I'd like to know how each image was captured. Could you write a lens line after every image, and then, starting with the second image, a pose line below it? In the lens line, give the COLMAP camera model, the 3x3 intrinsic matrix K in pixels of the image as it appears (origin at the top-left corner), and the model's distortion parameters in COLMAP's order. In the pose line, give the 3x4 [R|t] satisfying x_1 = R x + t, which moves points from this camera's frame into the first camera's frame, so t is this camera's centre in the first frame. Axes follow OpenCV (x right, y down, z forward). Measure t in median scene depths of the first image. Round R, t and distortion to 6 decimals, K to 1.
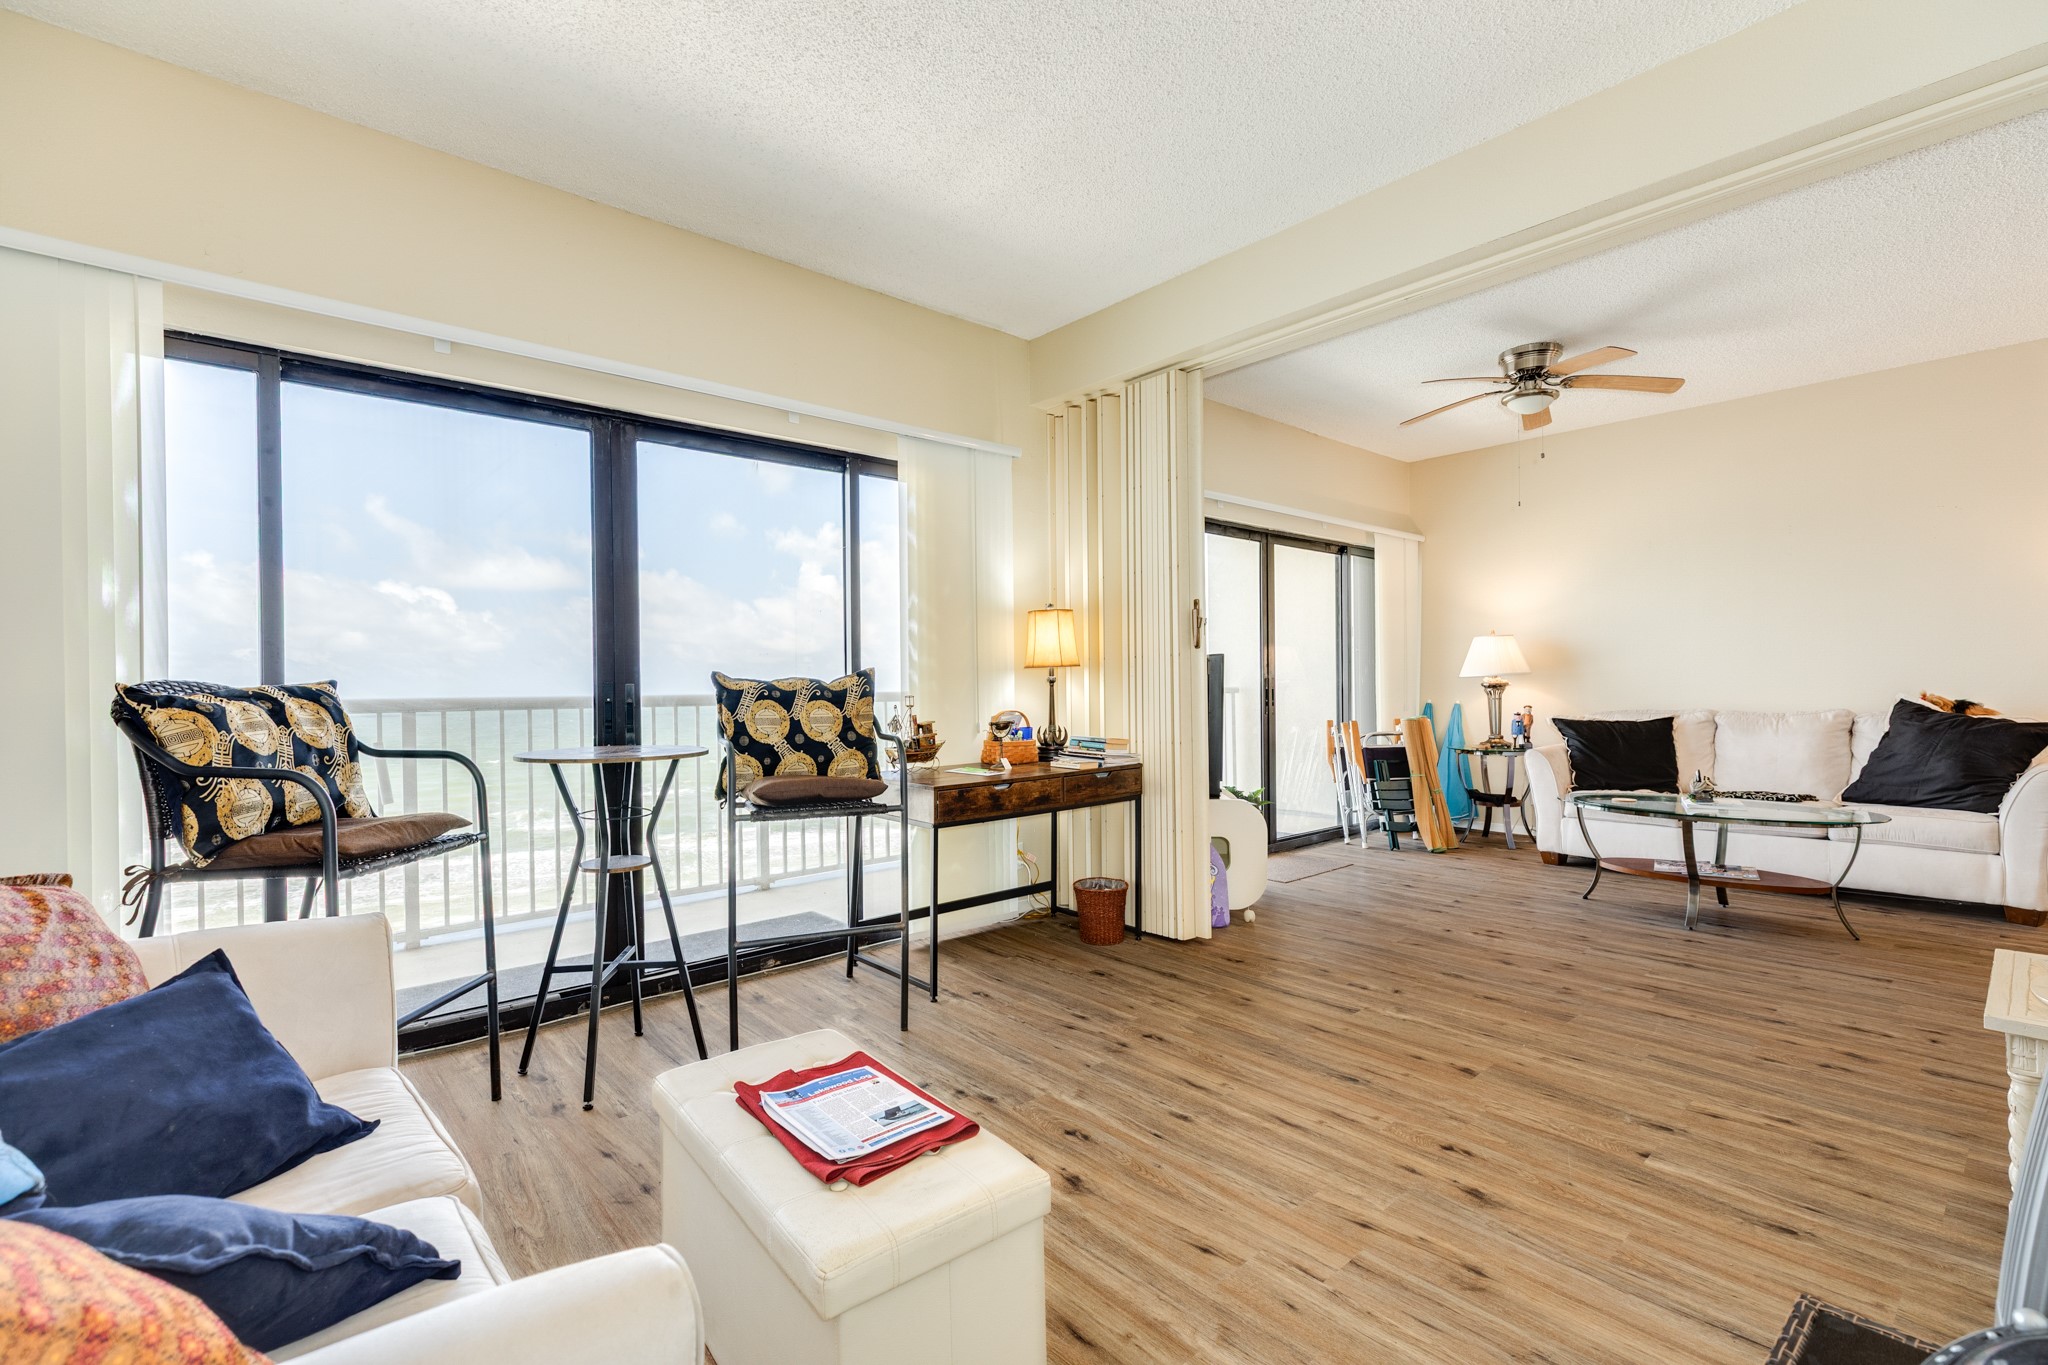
lens RADIAL K [[911.9, 0, 1022.1], [0, 911.9, 687.3], [0, 0, 1]] dist [0.003320, -0.000901]
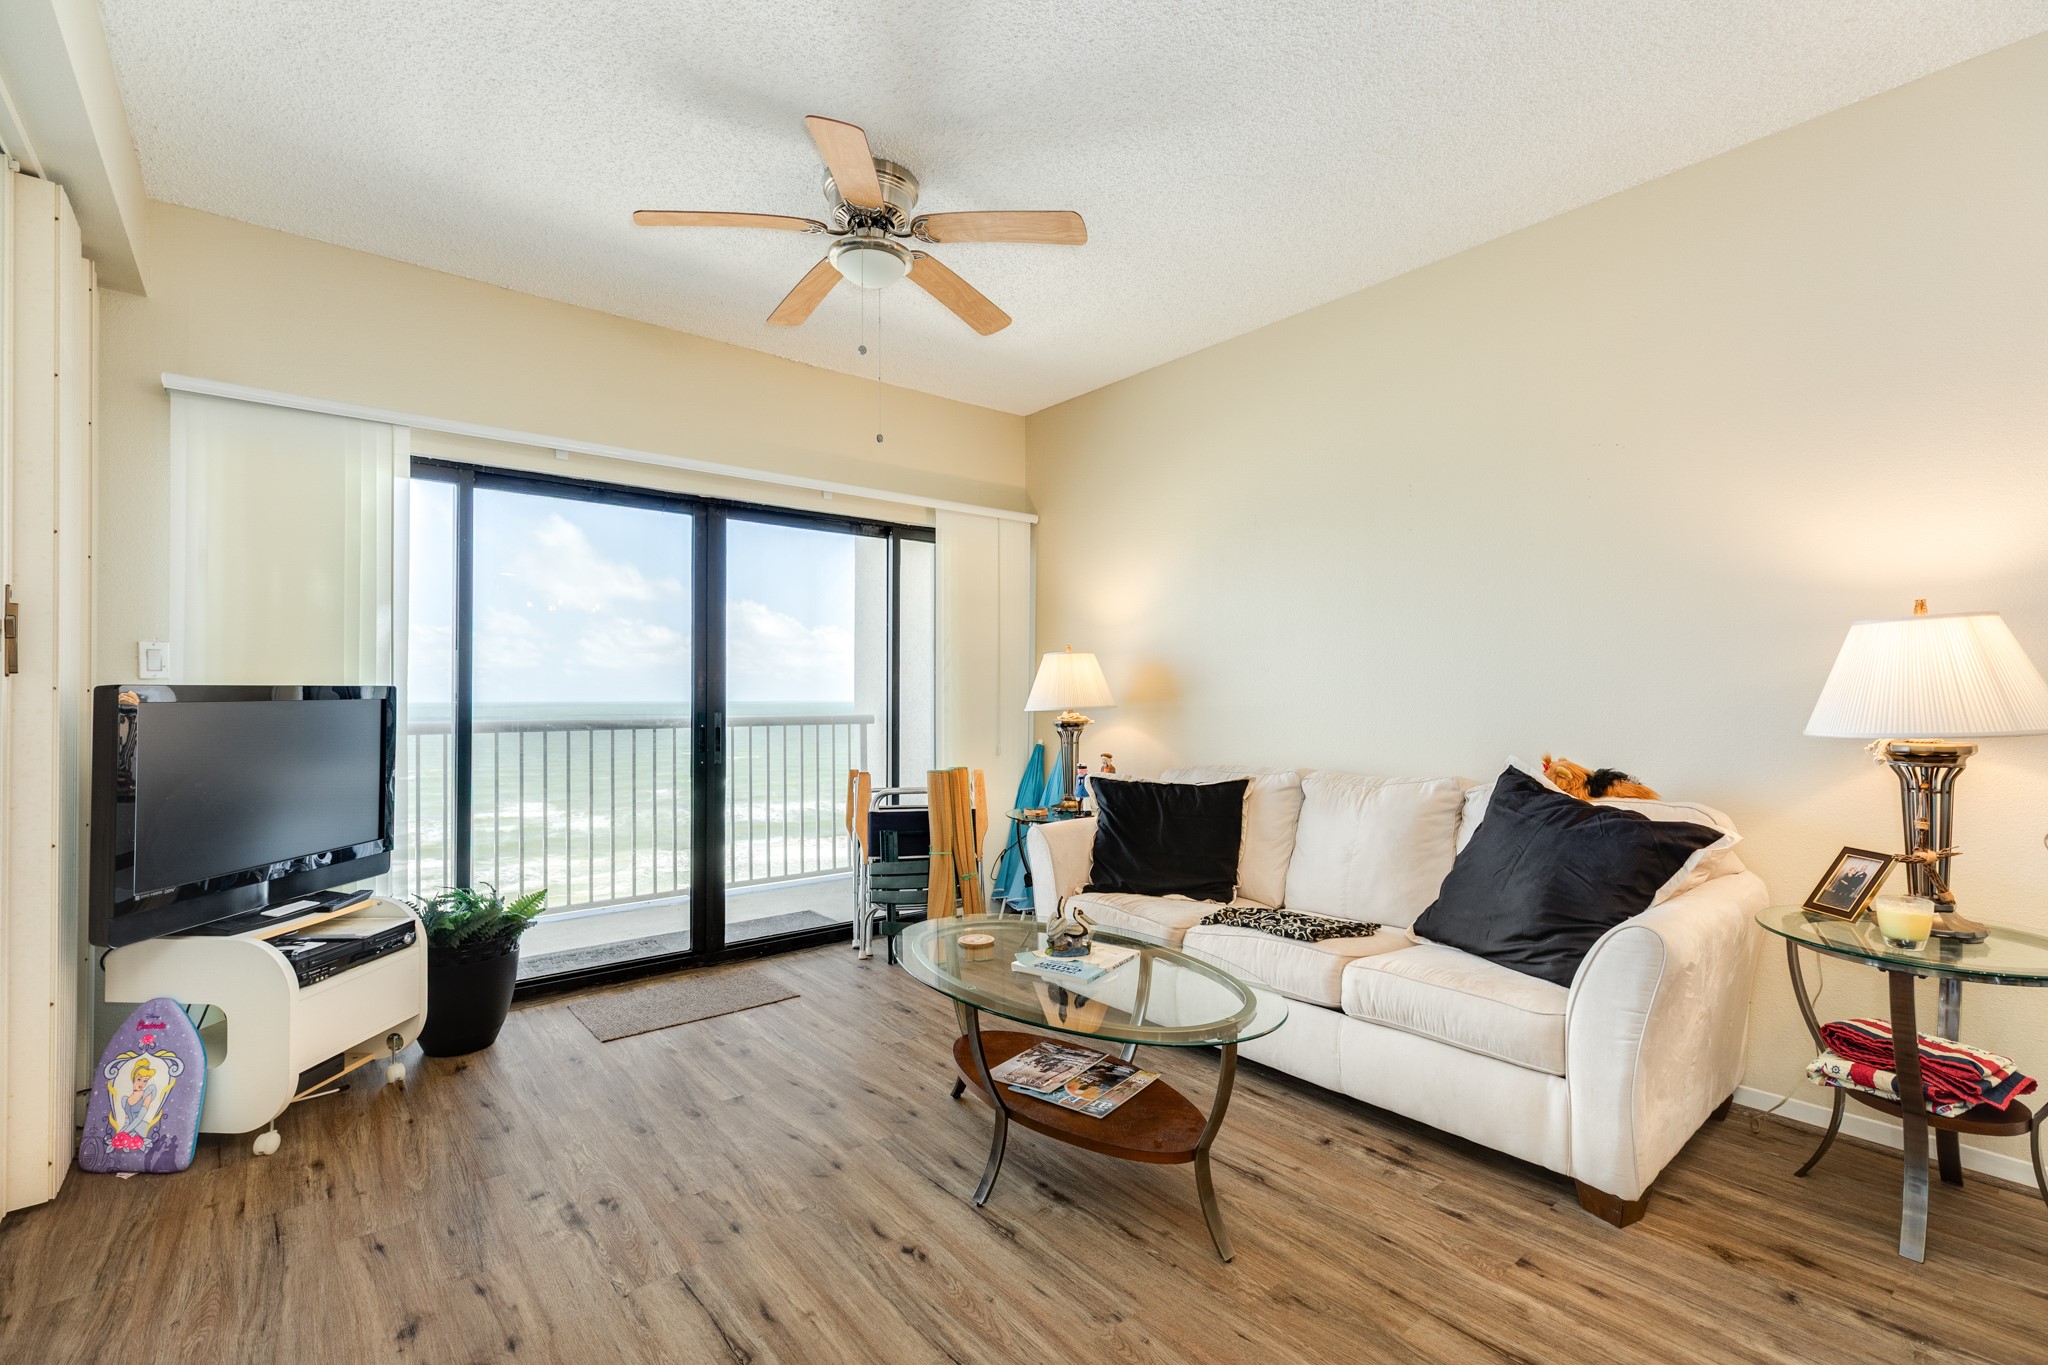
lens RADIAL K [[909.0, 0, 1022.4], [0, 909.0, 688.4], [0, 0, 1]] dist [0.005354, -0.000473]
pose [[0.999406, 0.008294, -0.033456, 0.941672], [-0.008622, 0.999916, -0.009678, -0.041073], [0.033373, 0.009960, 0.999393, 0.564909]]
